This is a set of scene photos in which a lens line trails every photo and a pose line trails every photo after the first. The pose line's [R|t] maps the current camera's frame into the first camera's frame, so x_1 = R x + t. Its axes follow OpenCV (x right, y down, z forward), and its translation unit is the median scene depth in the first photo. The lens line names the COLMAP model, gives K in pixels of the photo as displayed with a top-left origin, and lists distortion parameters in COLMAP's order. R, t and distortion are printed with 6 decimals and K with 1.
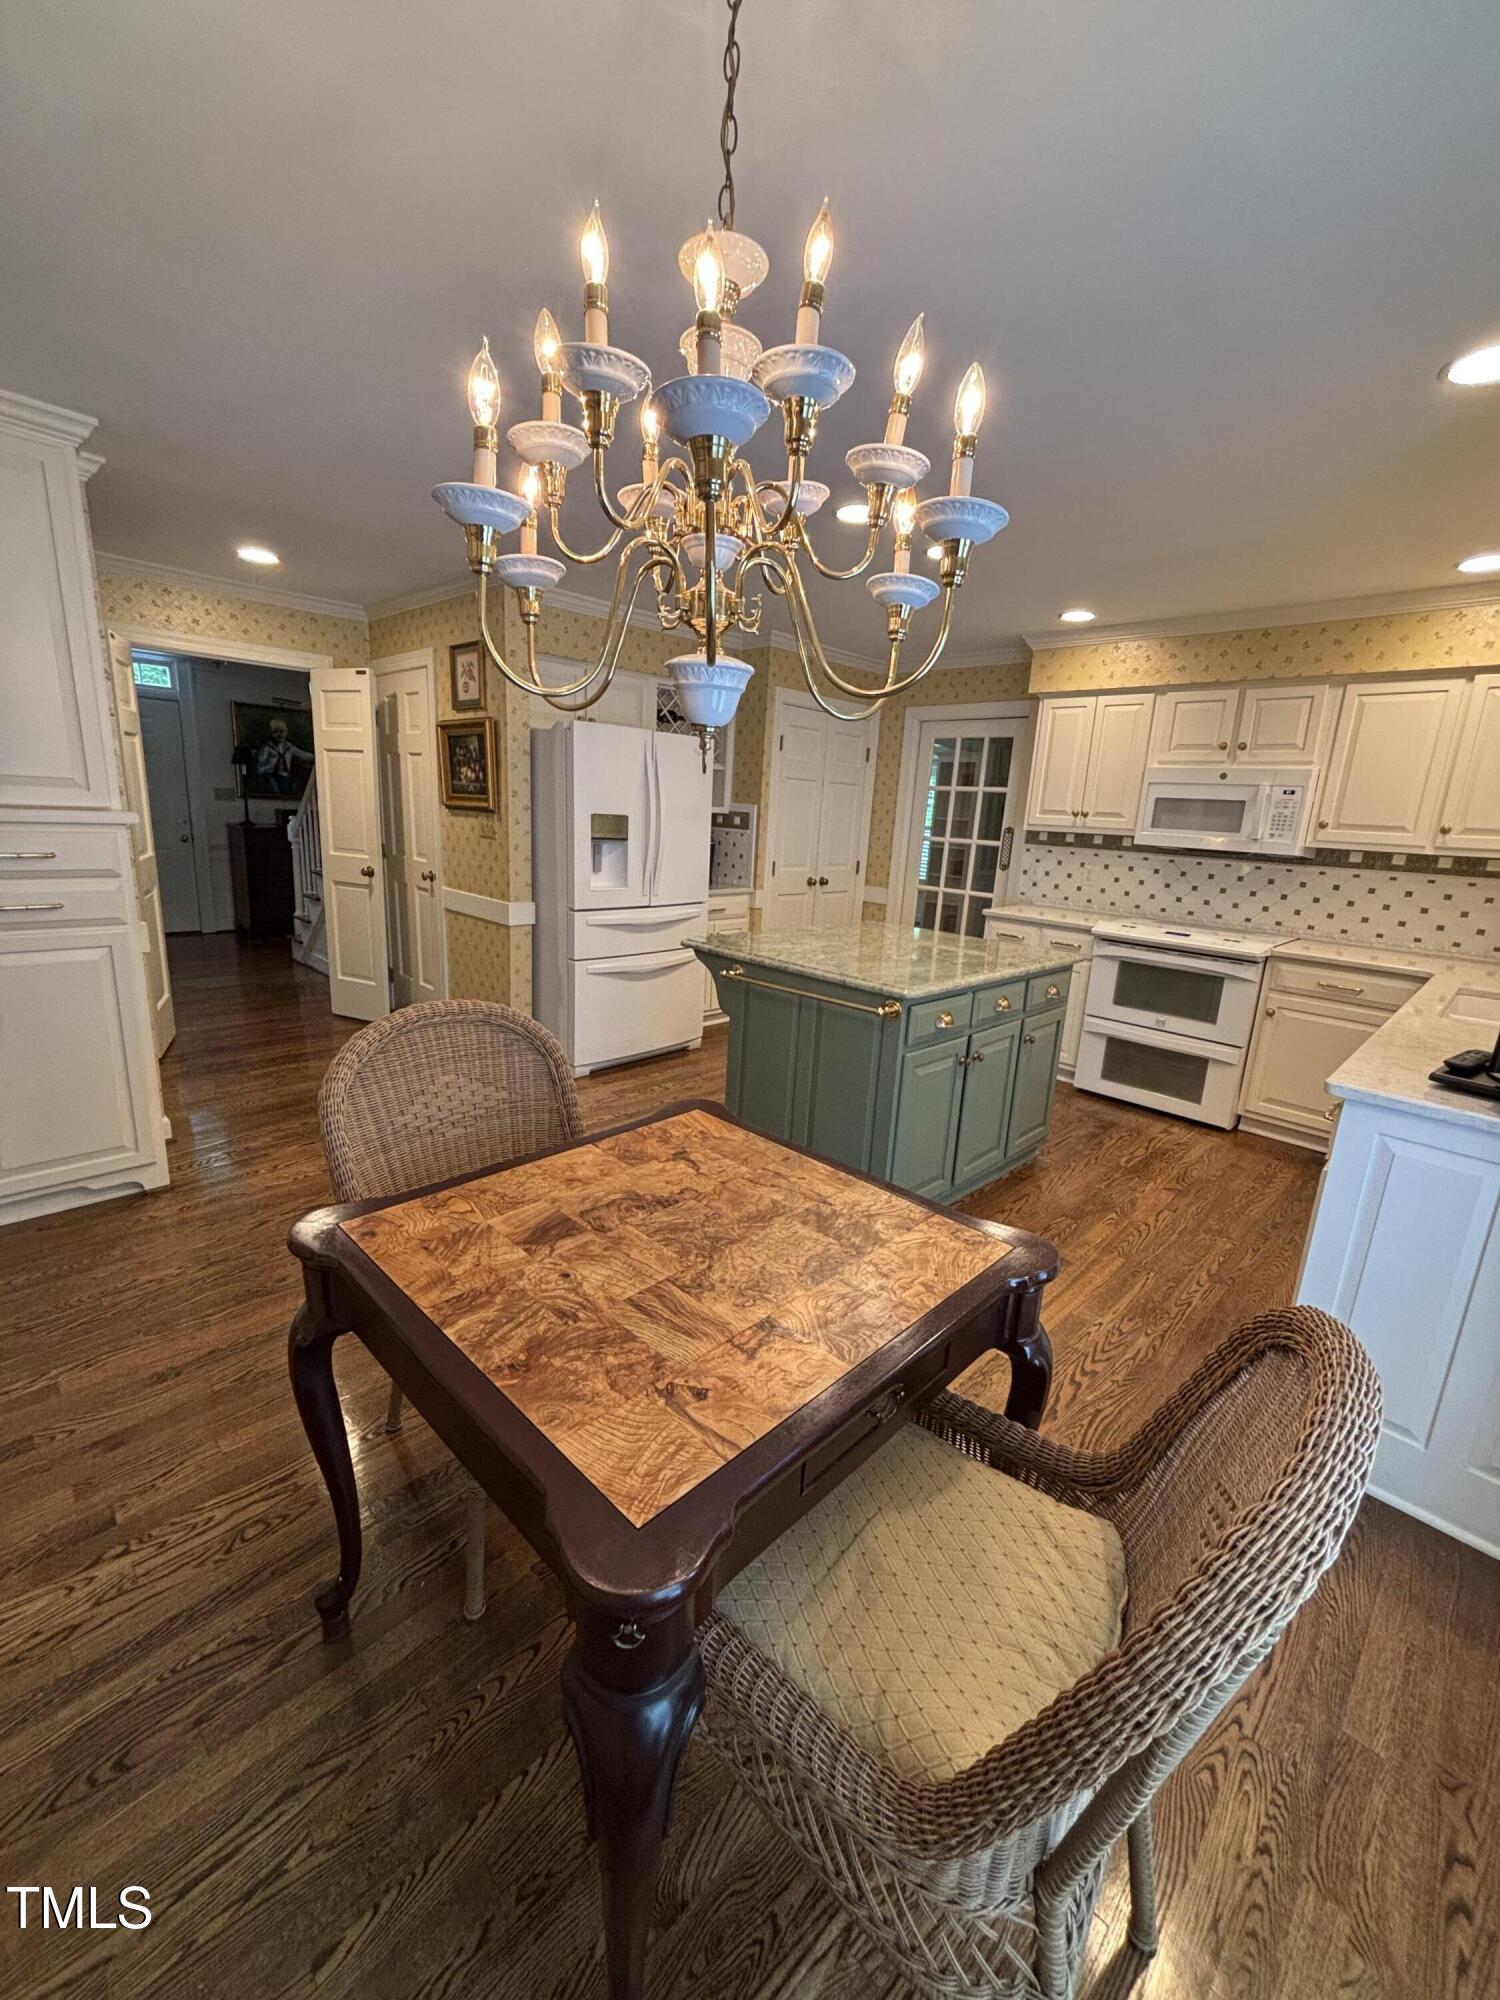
lens RADIAL K [[816.9, 0, 740.1], [0, 816.9, 1000.5], [0, 0, 1]] dist [-0.002153, -0.000132]
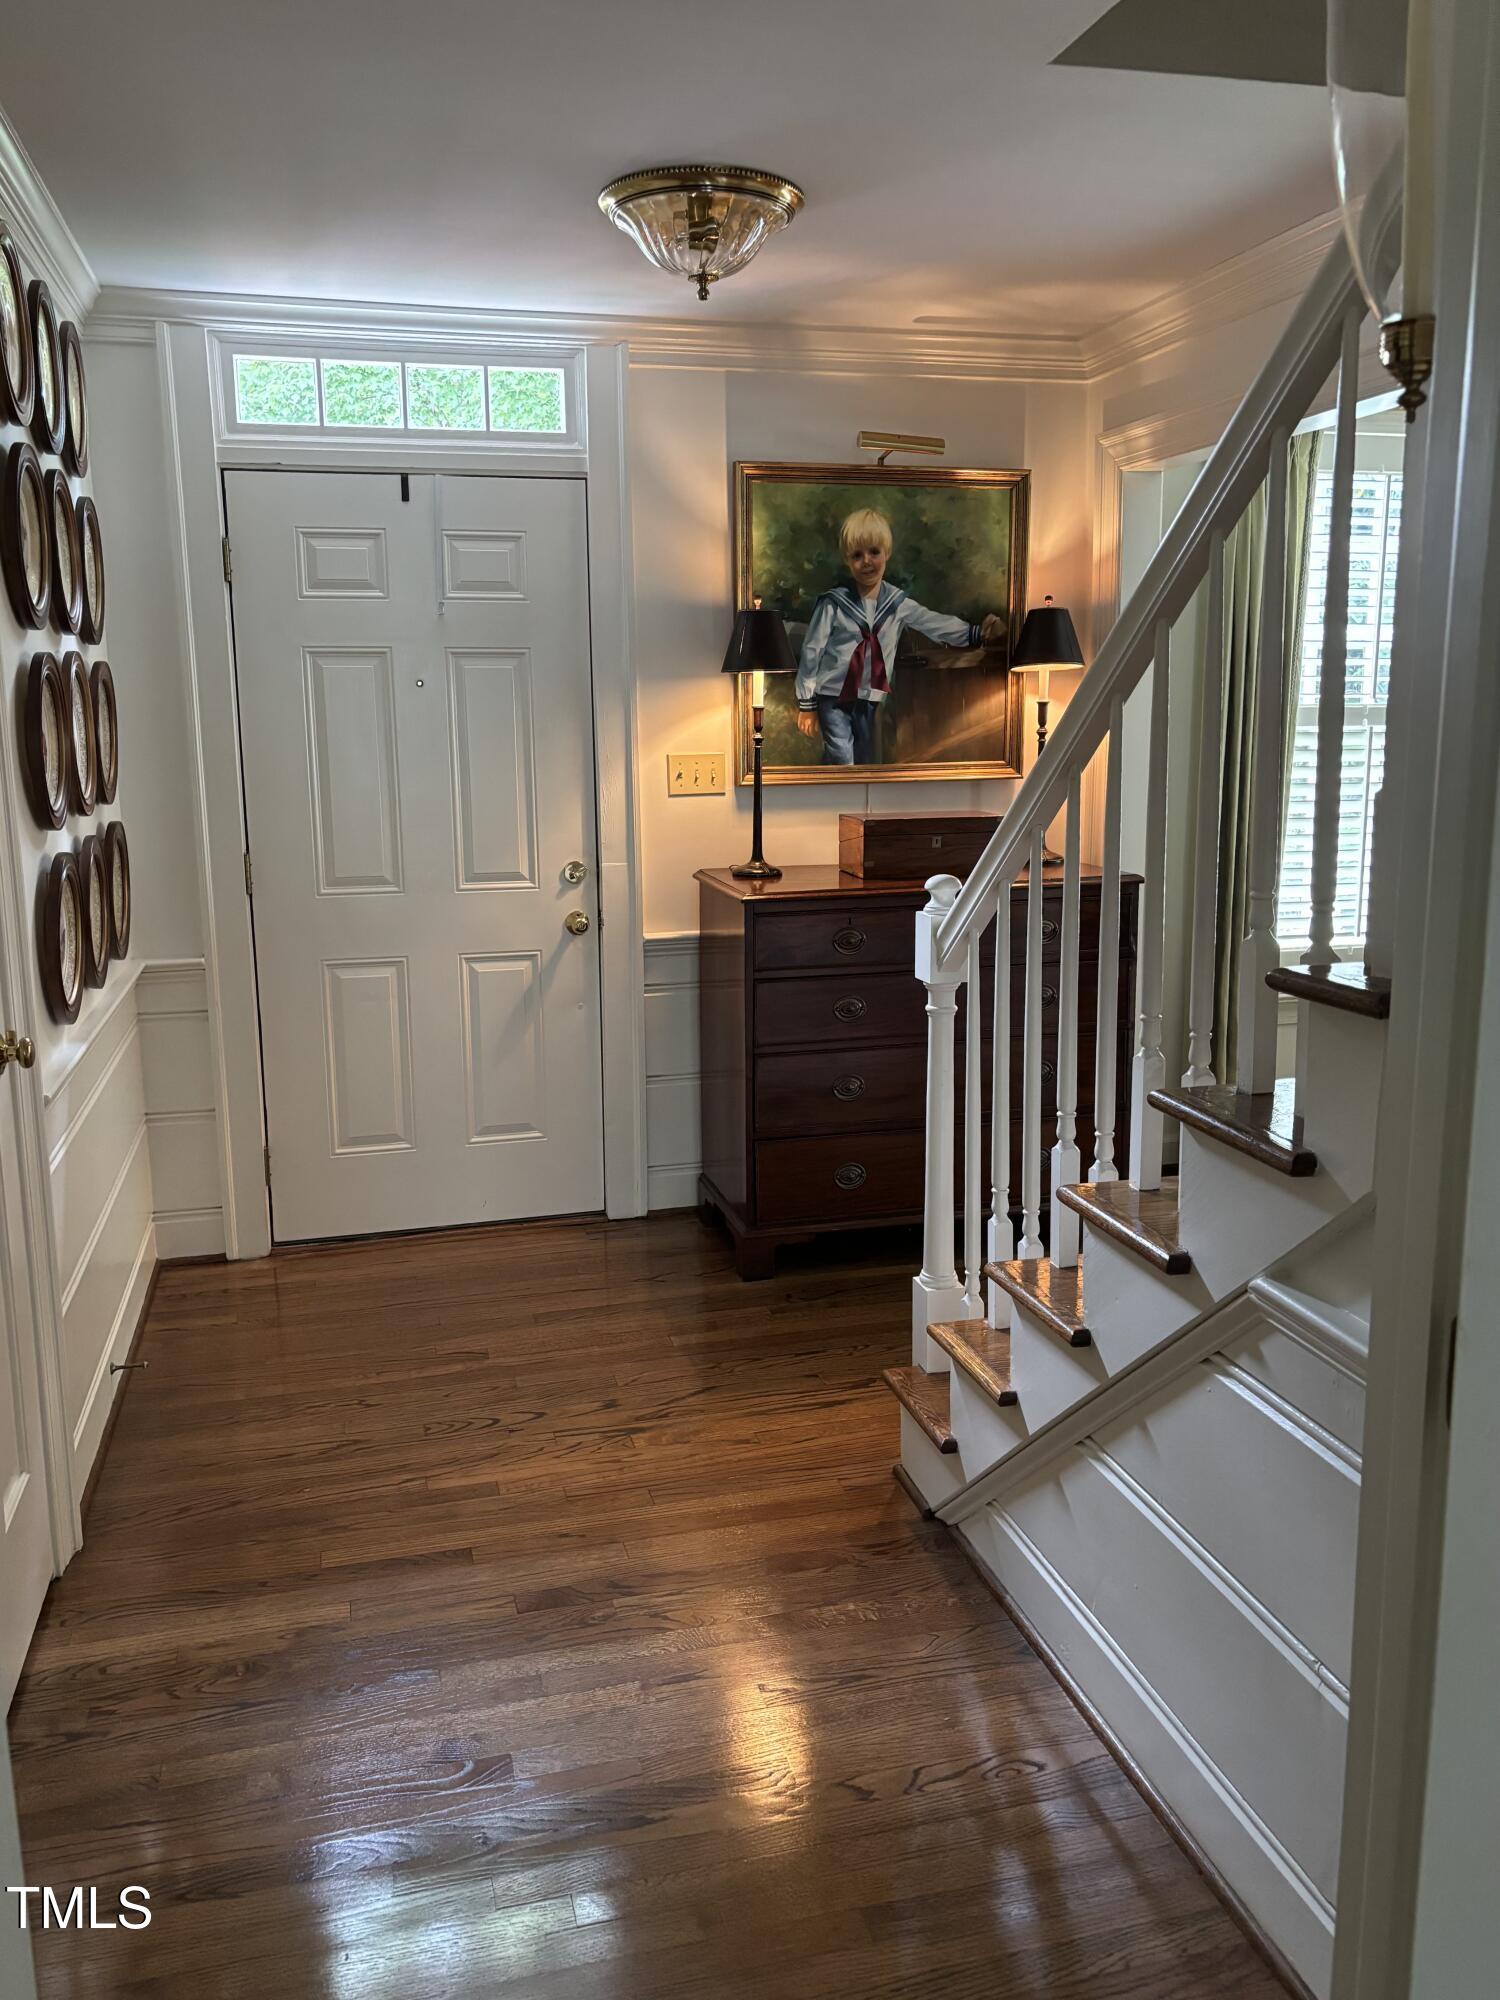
lens RADIAL K [[1501.8, 0, 747.1], [0, 1501.8, 994.4], [0, 0, 1]] dist [0.057634, -0.001746]
pose [[0.862406, 0.034434, -0.505044, -0.318791], [-0.065855, 0.996837, -0.044489, -0.141823], [0.501915, 0.071627, 0.861946, 0.514252]]
